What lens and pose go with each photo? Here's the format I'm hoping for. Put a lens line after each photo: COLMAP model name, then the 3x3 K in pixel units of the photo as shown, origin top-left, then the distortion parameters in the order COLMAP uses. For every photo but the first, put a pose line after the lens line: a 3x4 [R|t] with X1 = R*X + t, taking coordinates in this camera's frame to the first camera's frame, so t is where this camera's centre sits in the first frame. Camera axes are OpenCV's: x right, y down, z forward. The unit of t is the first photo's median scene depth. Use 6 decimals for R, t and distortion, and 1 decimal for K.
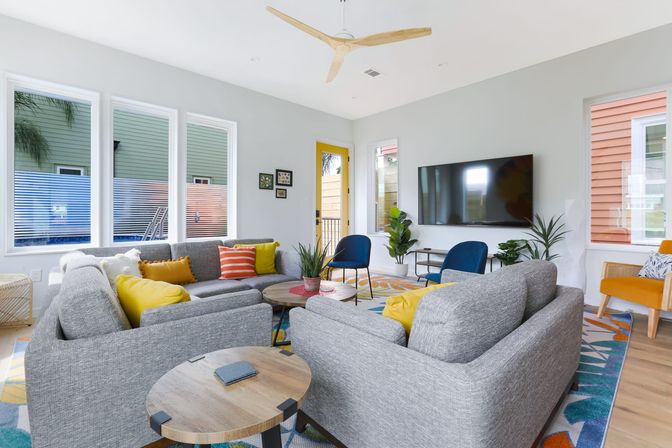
lens RADIAL K [[316.6, 0, 336.2], [0, 316.6, 217.4], [0, 0, 1]] dist [-0.015332, 0.002353]
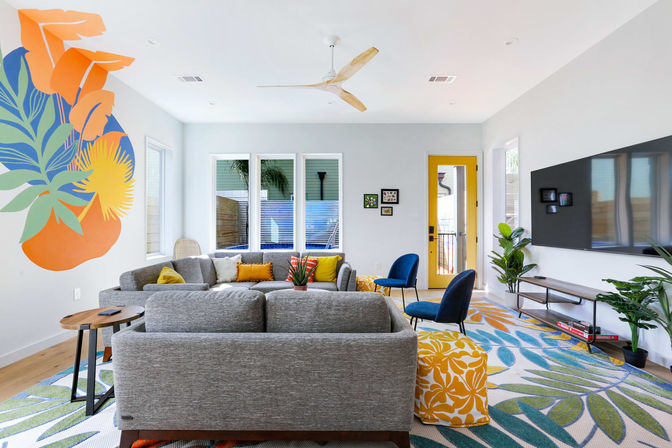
lens RADIAL K [[316.6, 0, 334.7], [0, 316.6, 228.8], [0, 0, 1]] dist [-0.015332, 0.002353]
pose [[0.721036, 0.005389, -0.692876, 0.444226], [-0.002427, 0.999983, 0.005251, -0.021094], [0.692893, -0.002104, 0.721037, 0.107054]]
